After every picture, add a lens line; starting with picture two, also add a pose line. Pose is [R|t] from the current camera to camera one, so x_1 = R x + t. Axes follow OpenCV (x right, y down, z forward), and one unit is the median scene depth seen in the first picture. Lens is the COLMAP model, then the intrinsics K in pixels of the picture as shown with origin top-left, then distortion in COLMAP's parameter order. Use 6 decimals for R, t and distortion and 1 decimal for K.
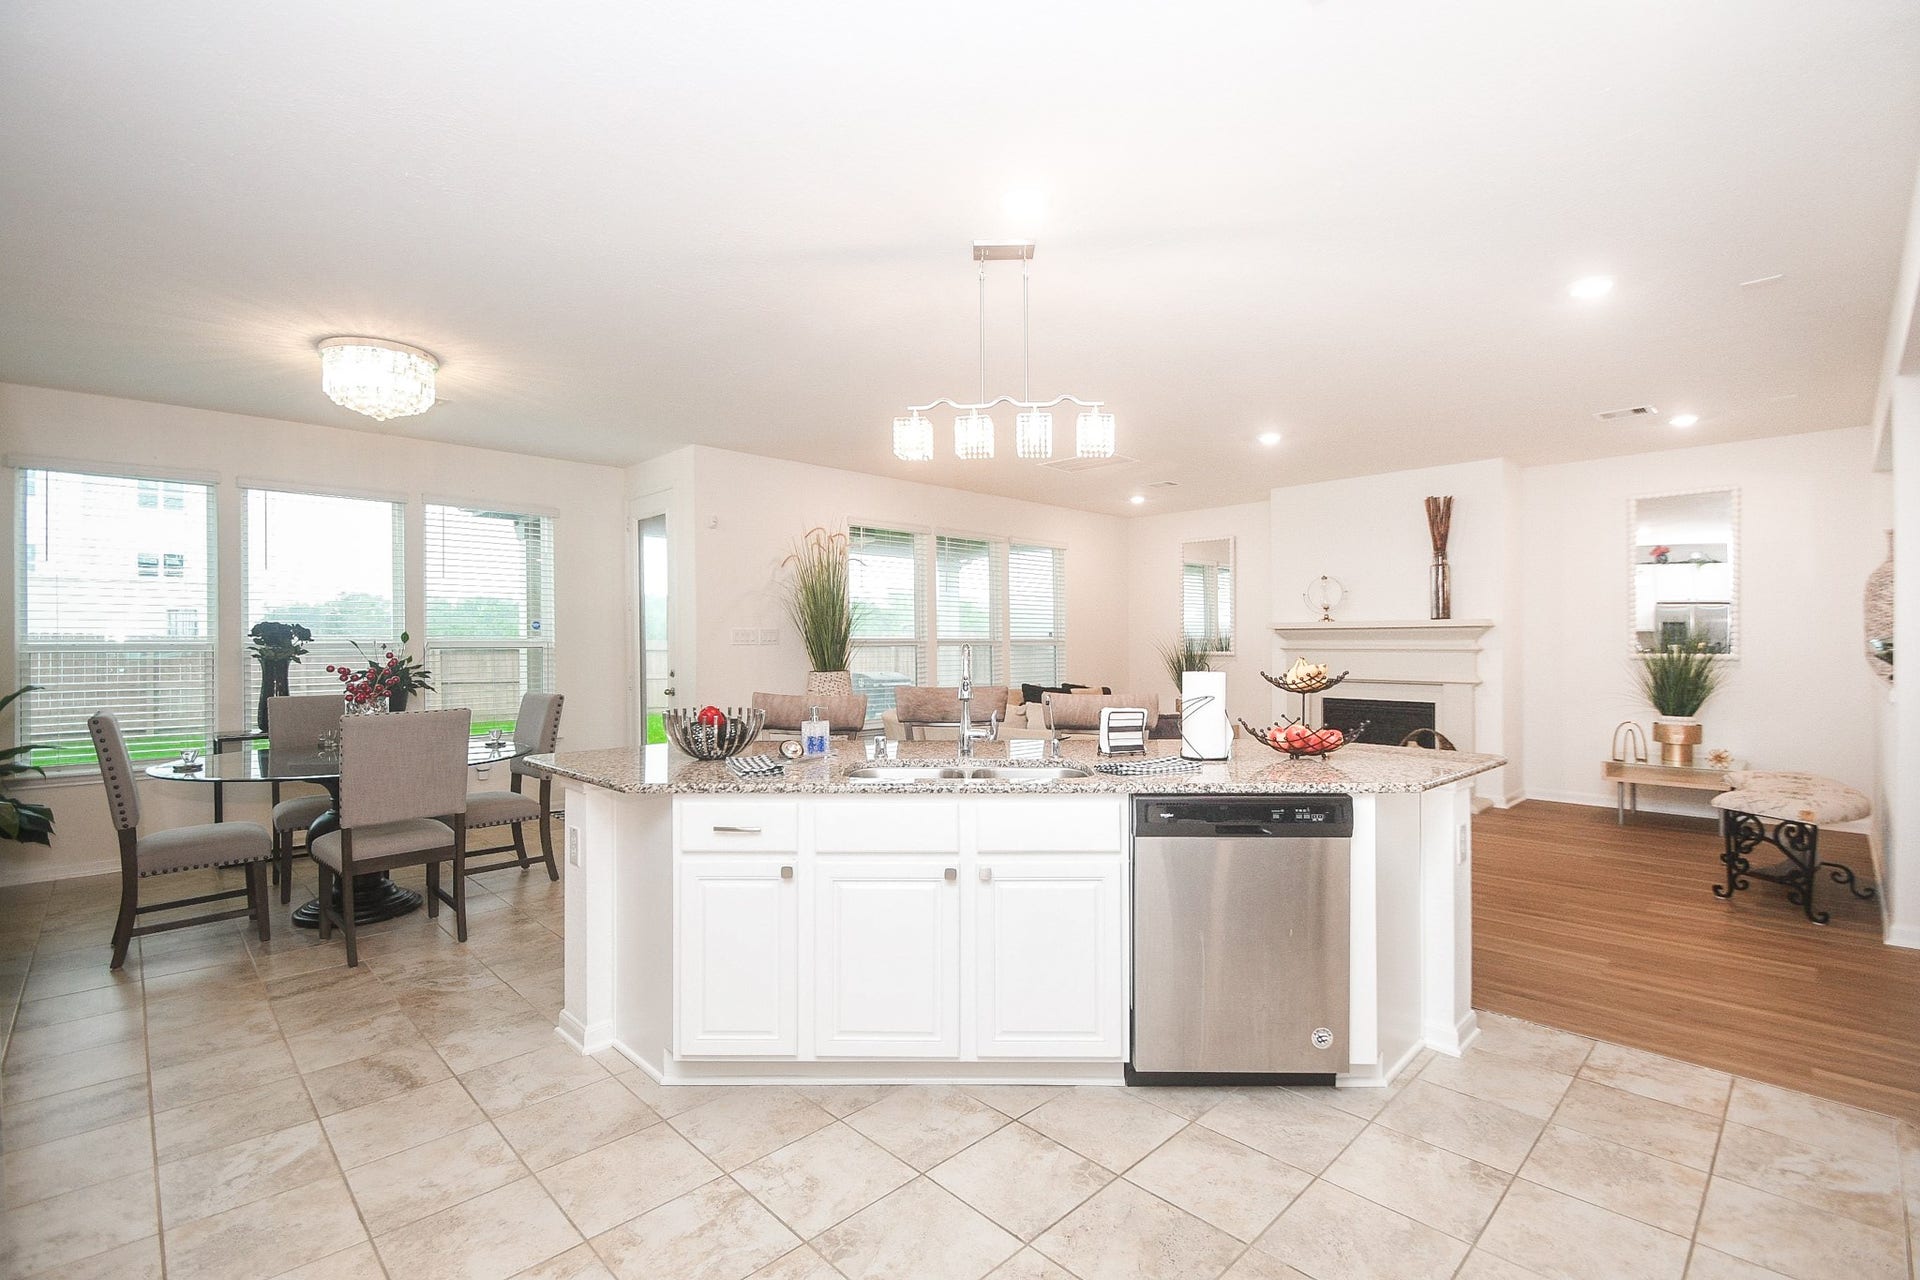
lens RADIAL K [[864.9, 0, 963.0], [0, 864.9, 643.0], [0, 0, 1]] dist [-0.003652, -0.000359]
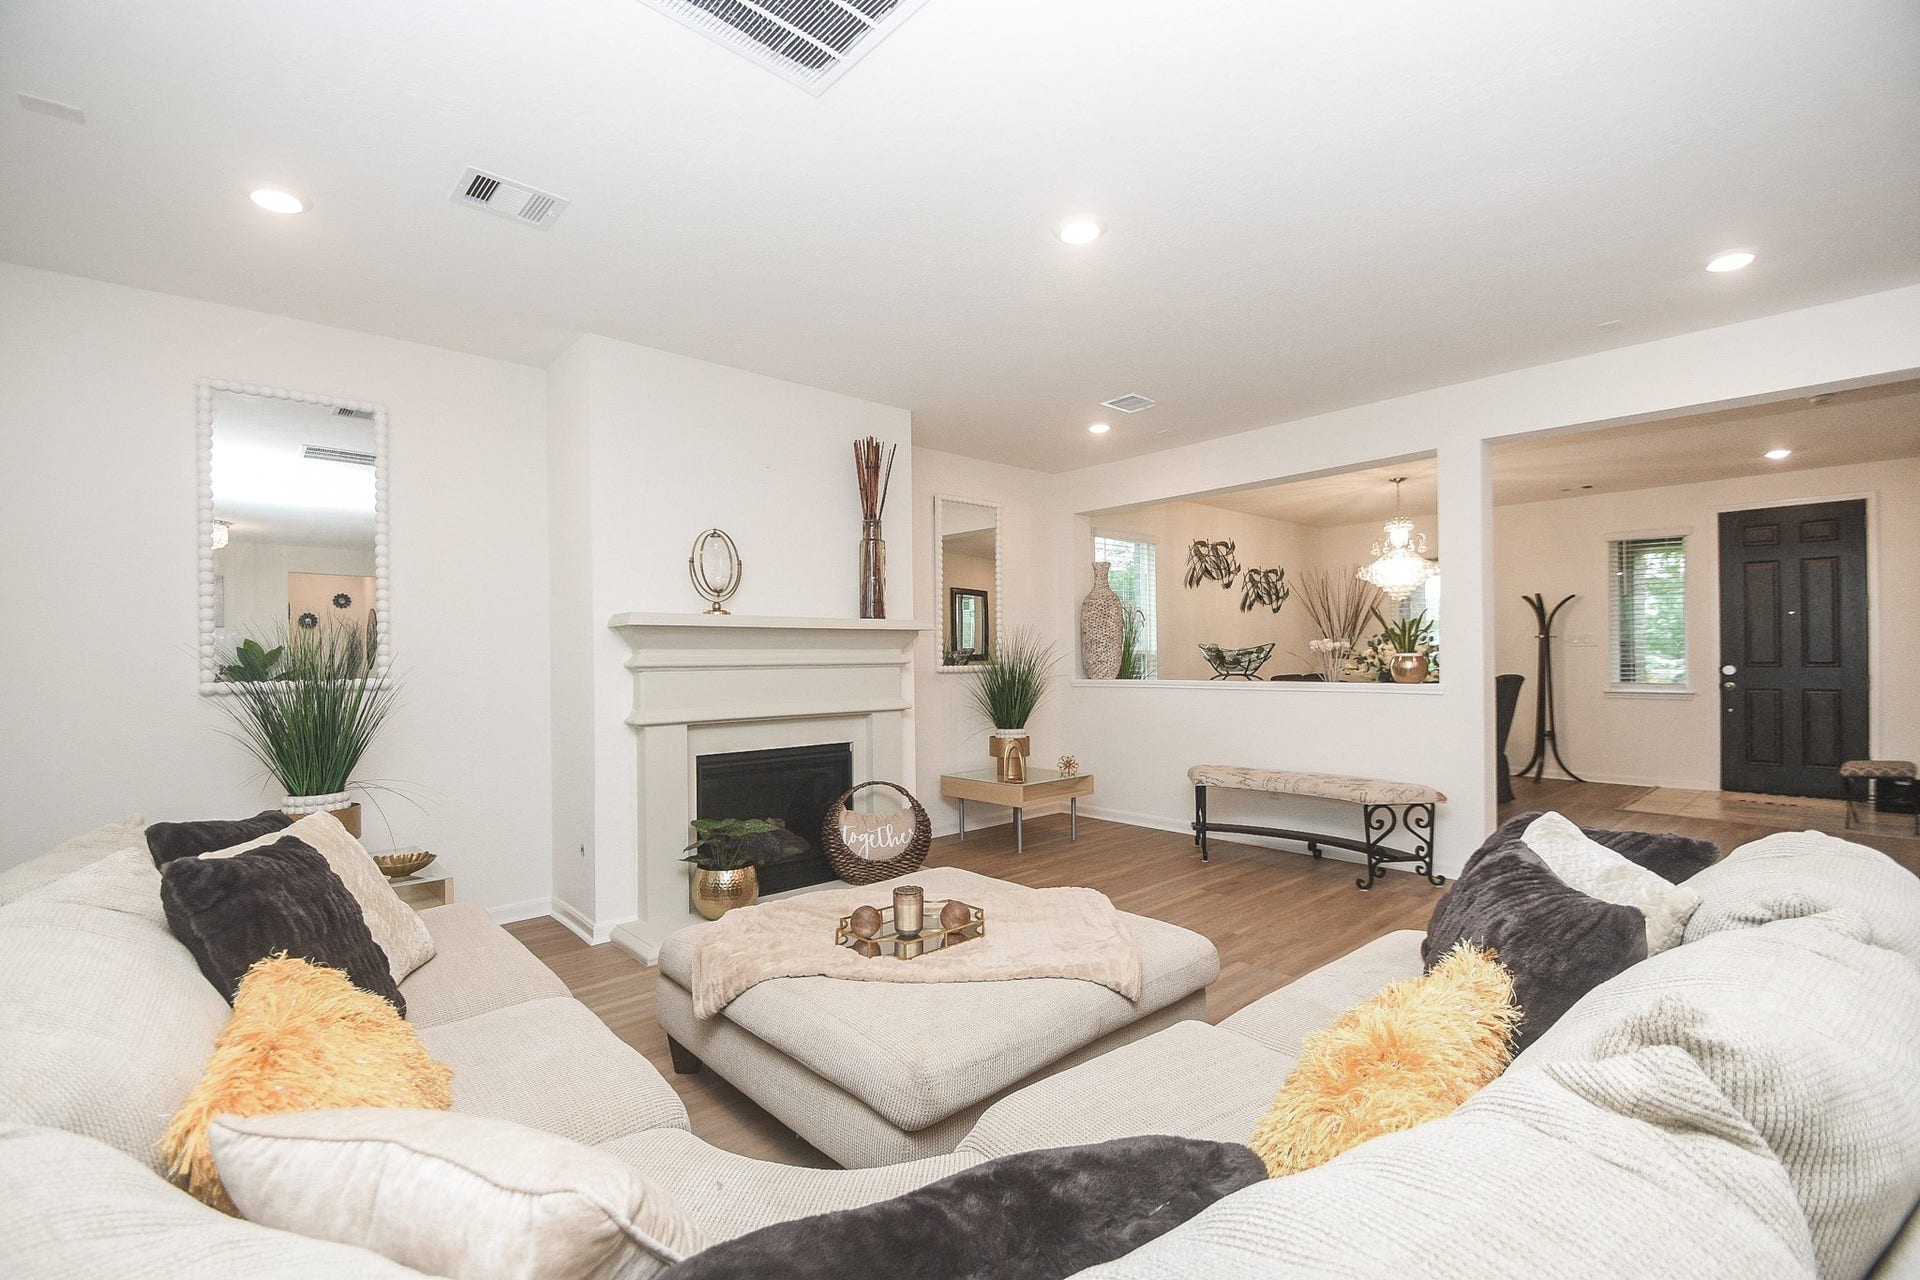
lens RADIAL K [[864.9, 0, 959.3], [0, 864.9, 646.5], [0, 0, 1]] dist [-0.003652, -0.000359]
pose [[0.024776, 0.009172, 0.999651, -0.130772], [0.004020, 0.999949, -0.009274, 0.001238], [-0.999685, 0.004248, 0.024738, 0.934562]]
